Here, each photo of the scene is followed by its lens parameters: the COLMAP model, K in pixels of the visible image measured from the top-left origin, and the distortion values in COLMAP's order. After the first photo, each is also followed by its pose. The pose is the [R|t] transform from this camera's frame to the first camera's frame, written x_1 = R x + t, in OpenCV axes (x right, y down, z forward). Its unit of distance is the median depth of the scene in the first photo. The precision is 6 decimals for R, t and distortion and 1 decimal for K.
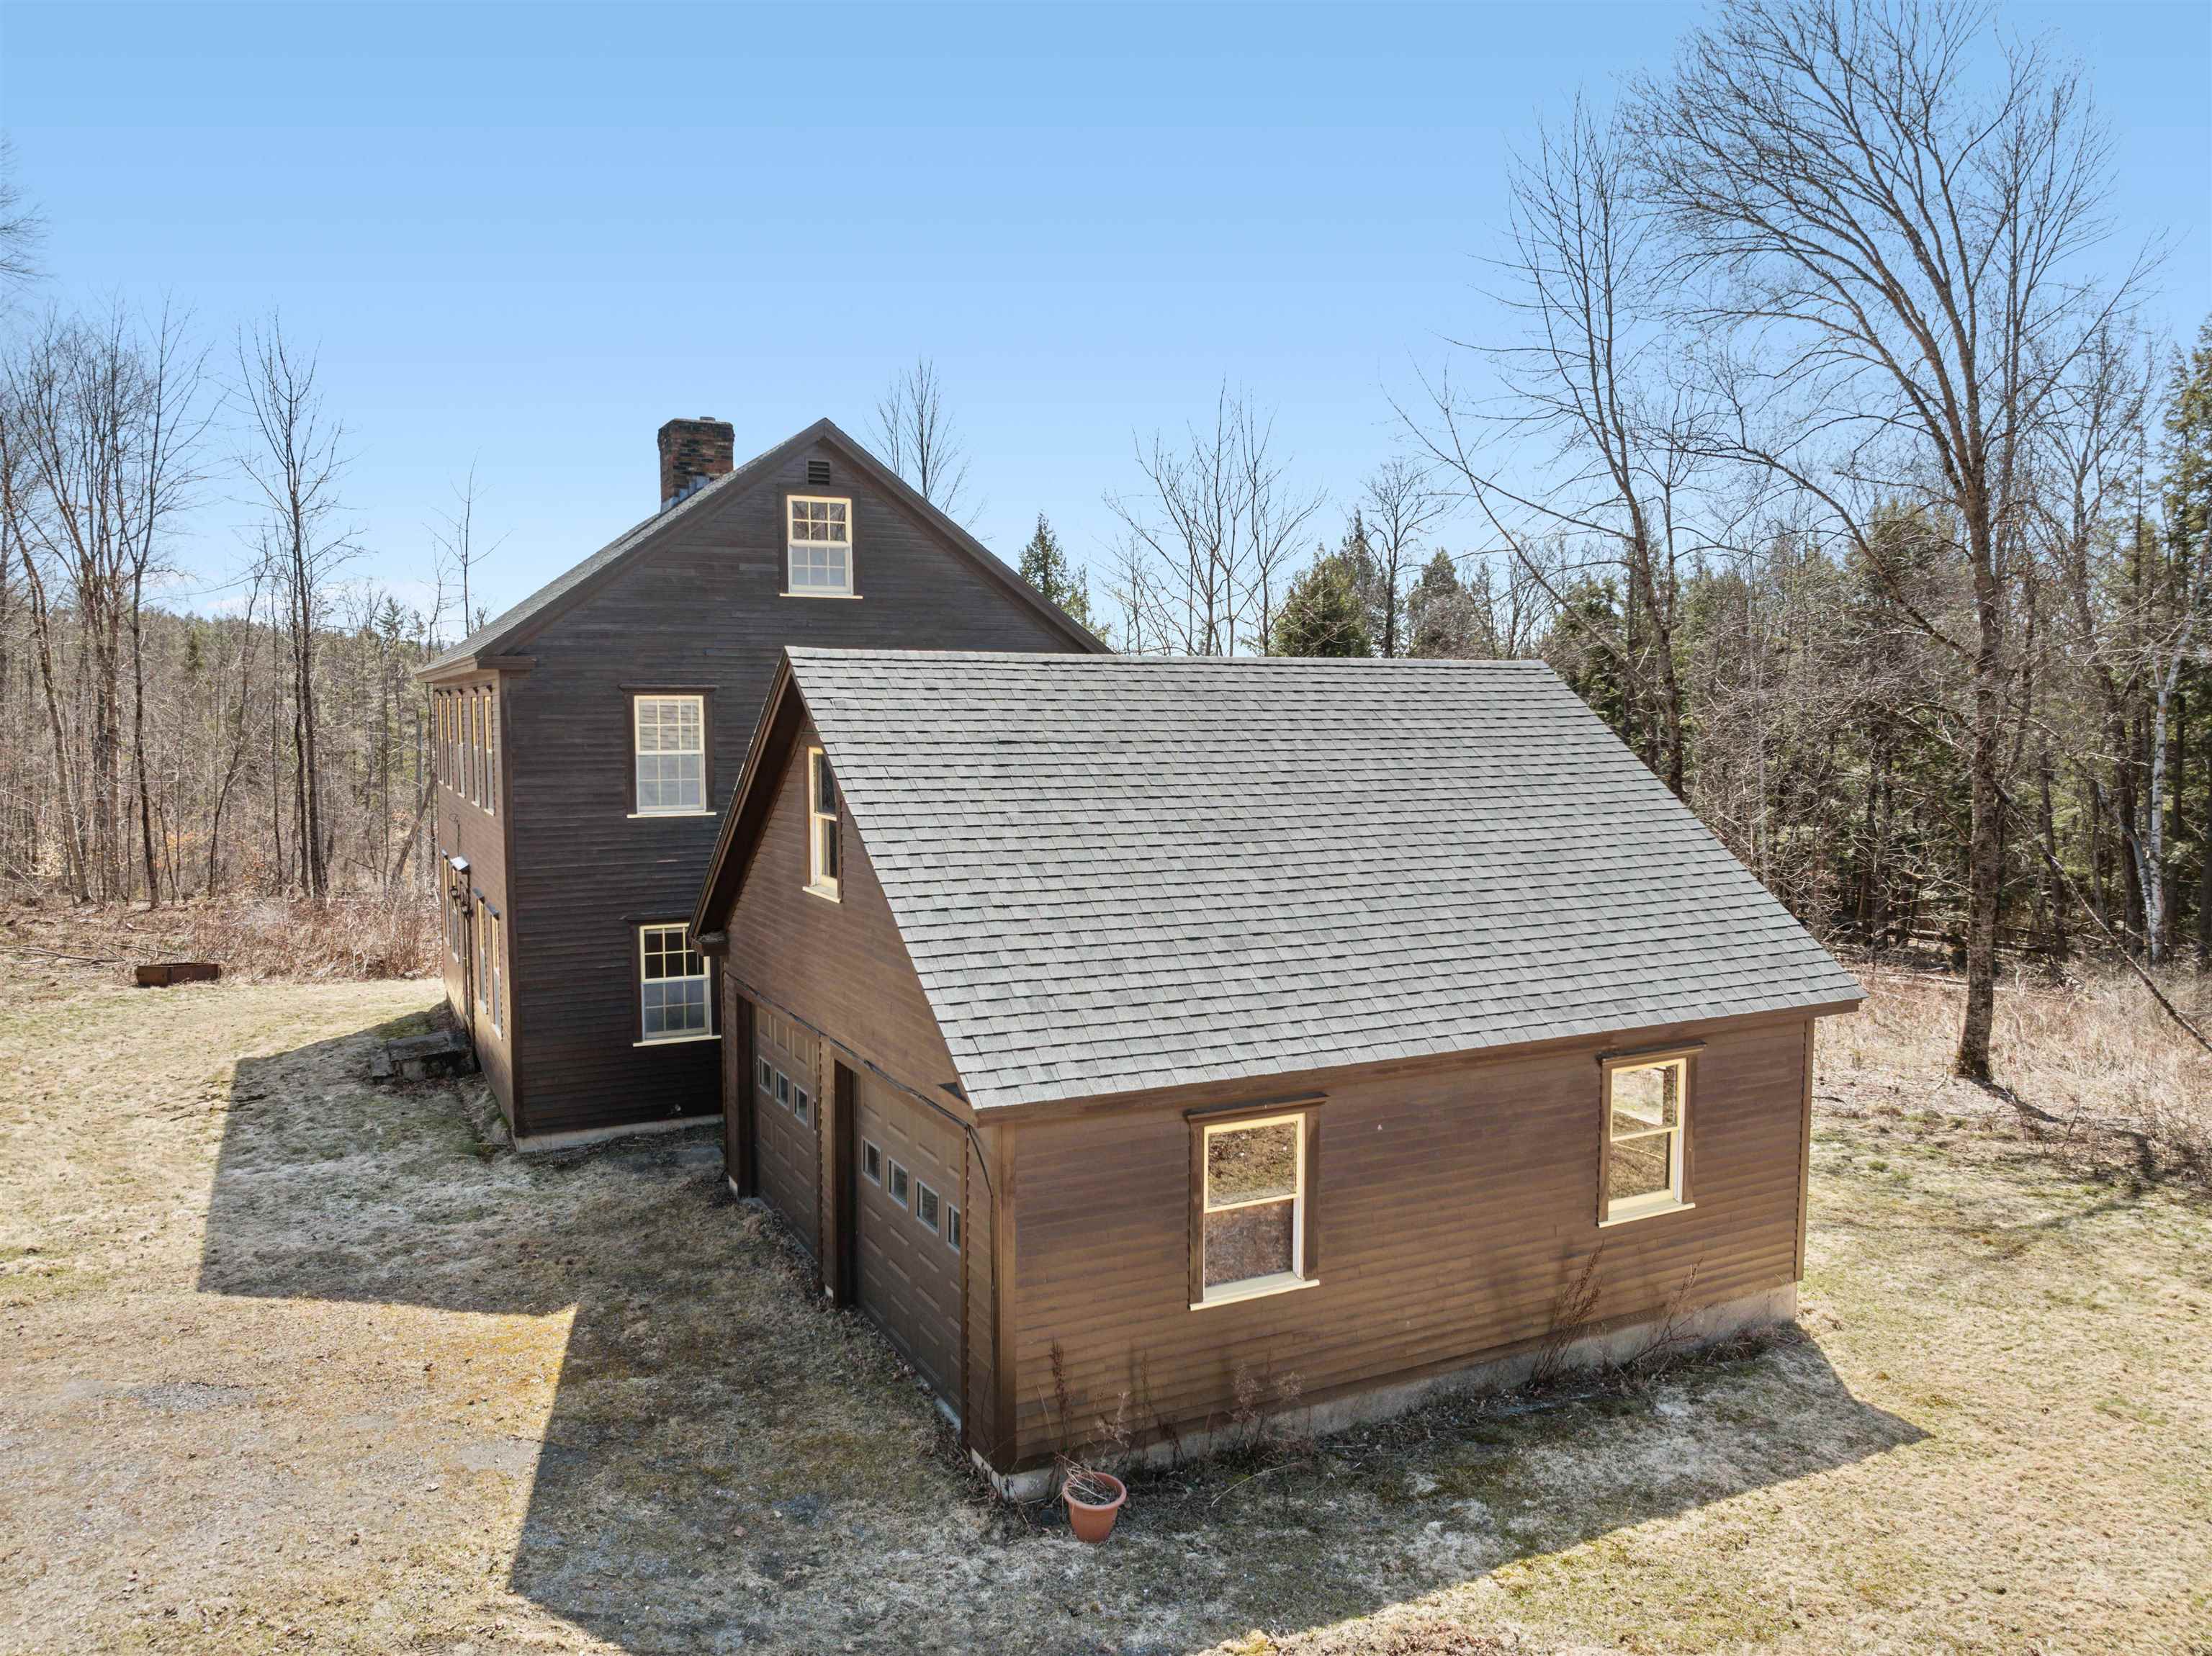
lens RADIAL K [[1623.4, 0, 1116.4], [0, 1623.4, 777.1], [0, 0, 1]] dist [-0.003584, -0.060392]
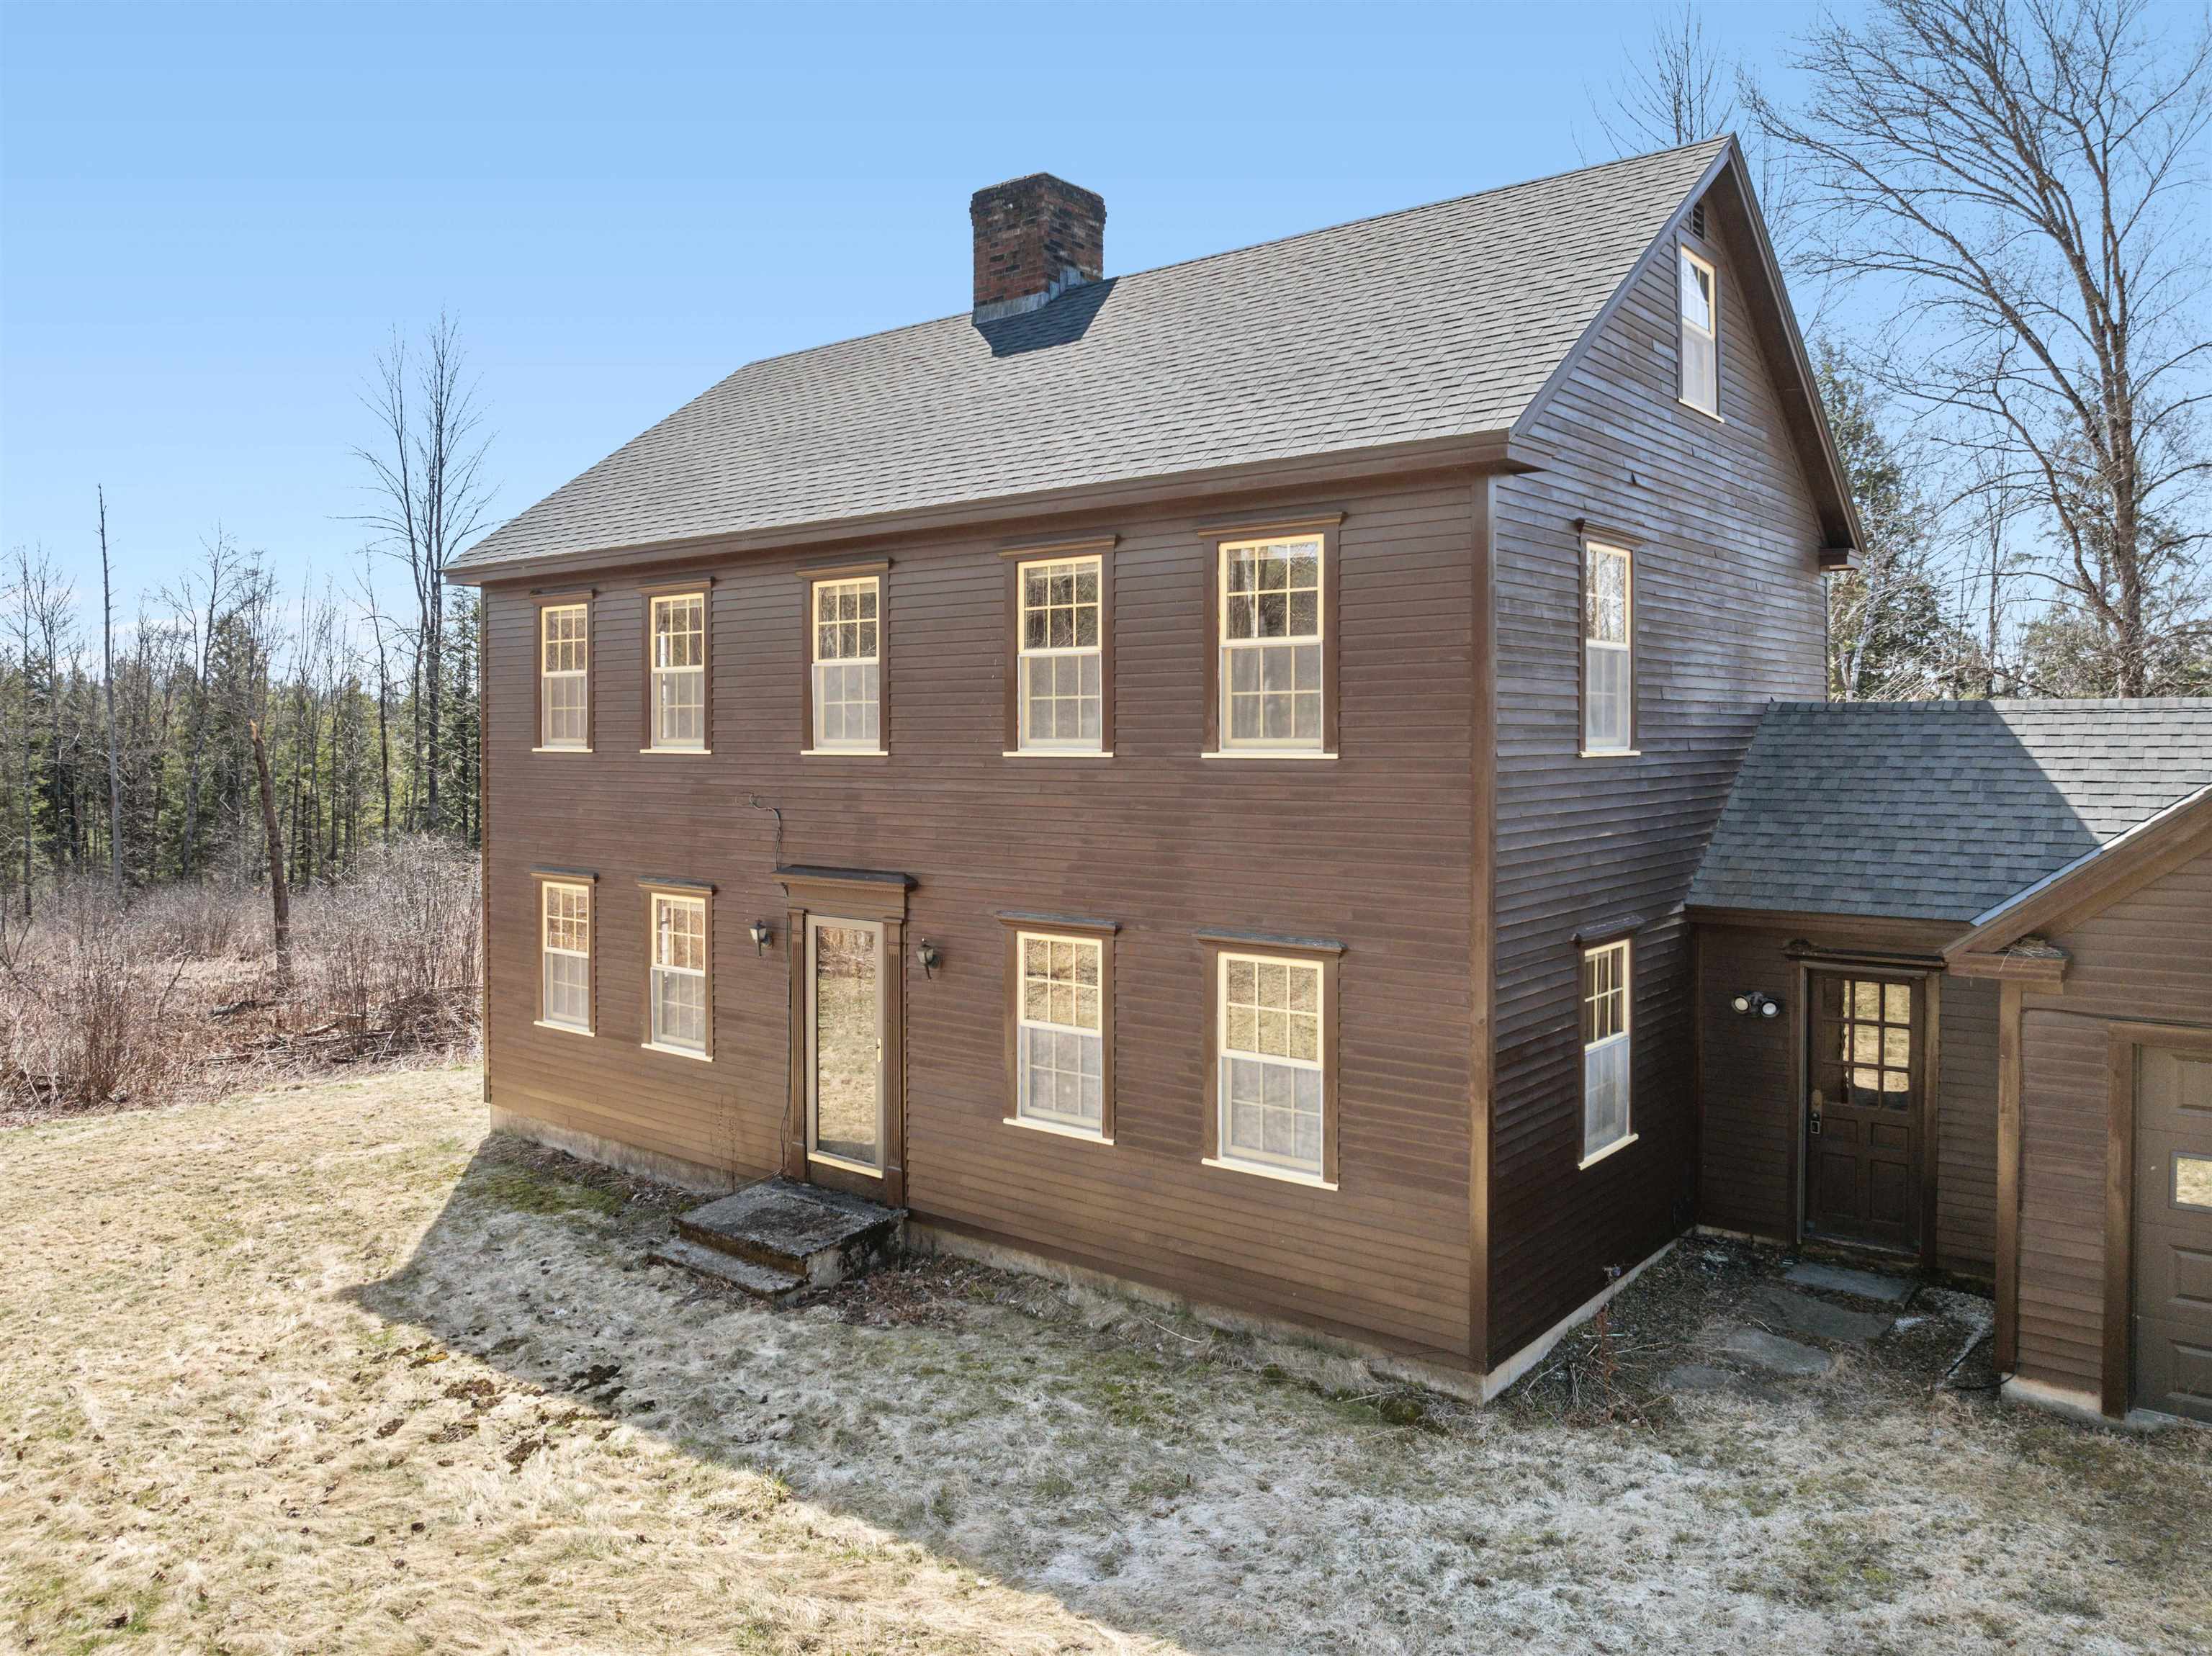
lens RADIAL K [[1590.7, 0, 1114.5], [0, 1590.7, 766.6], [0, 0, 1]] dist [-0.031496, -0.005225]
pose [[0.904597, -0.009673, 0.426158, -0.683282], [0.020956, 0.999543, -0.021795, 0.034870], [-0.425752, 0.028646, 0.904386, 0.576954]]
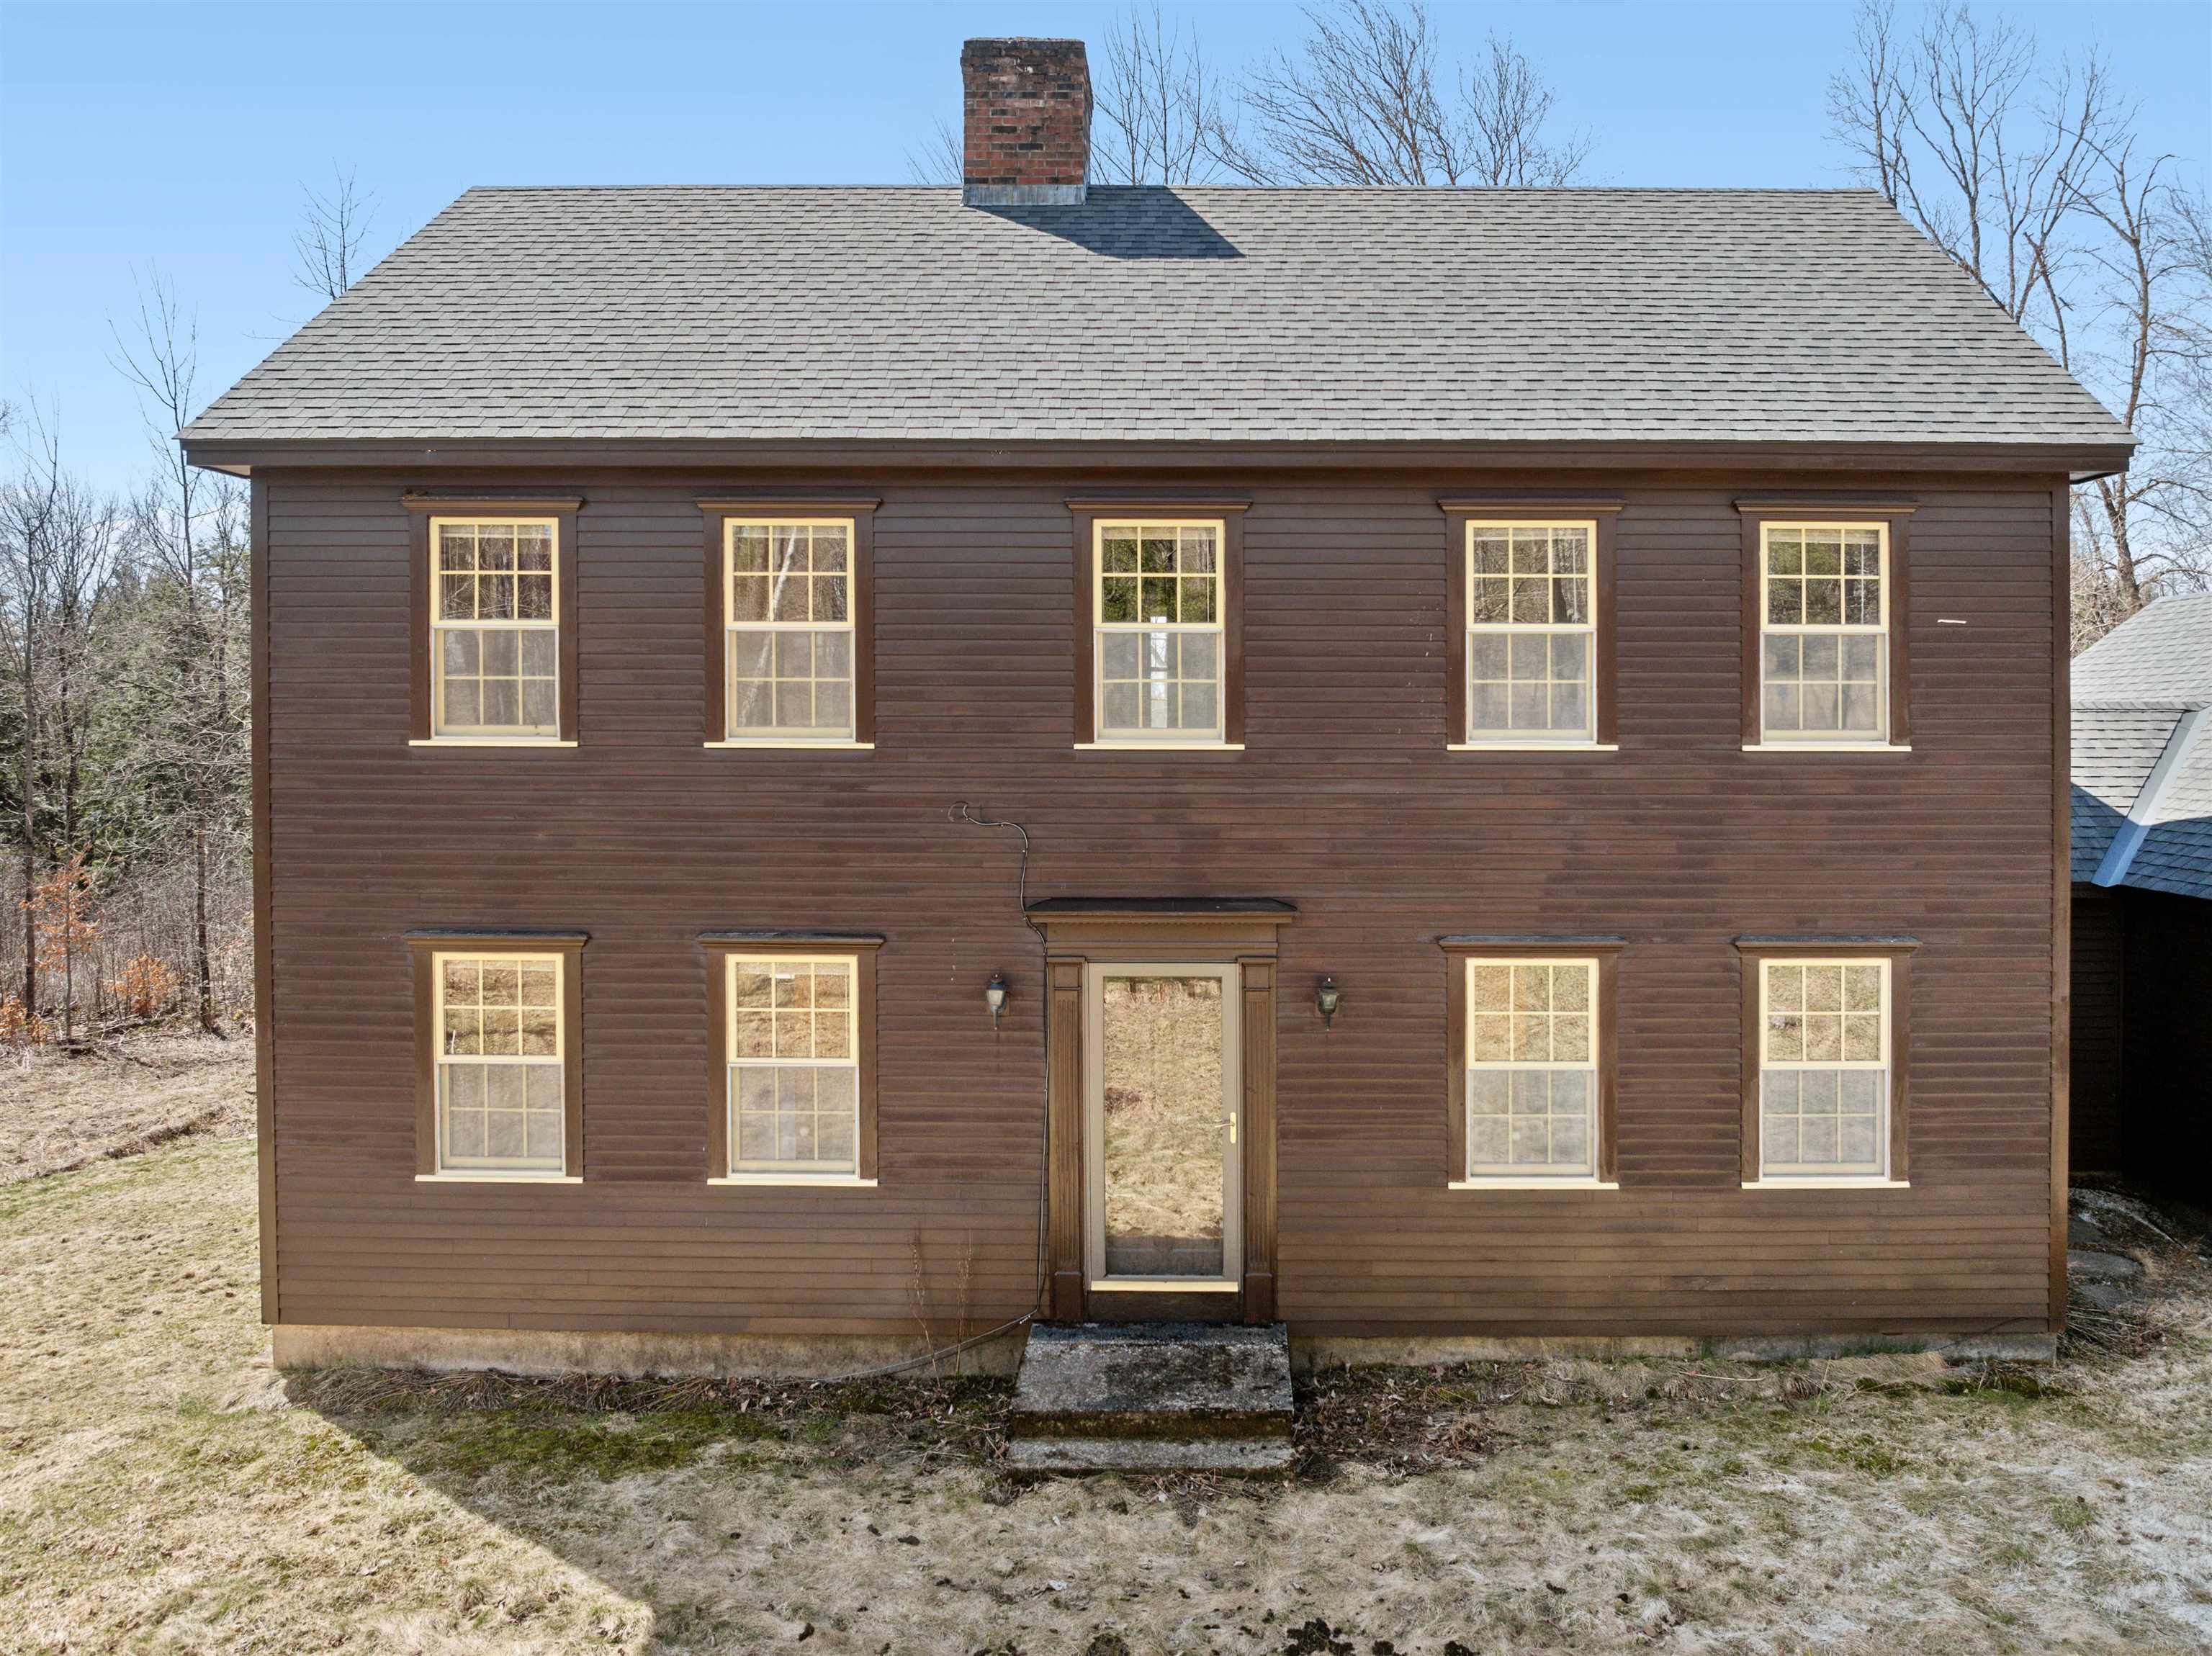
lens RADIAL K [[1623.4, 0, 1116.4], [0, 1623.4, 777.1], [0, 0, 1]] dist [-0.003584, -0.060392]
pose [[0.440409, -0.019927, 0.897576, -0.982539], [0.037546, 0.999288, 0.003762, 0.019058], [-0.897012, 0.032044, 0.440844, 1.024275]]
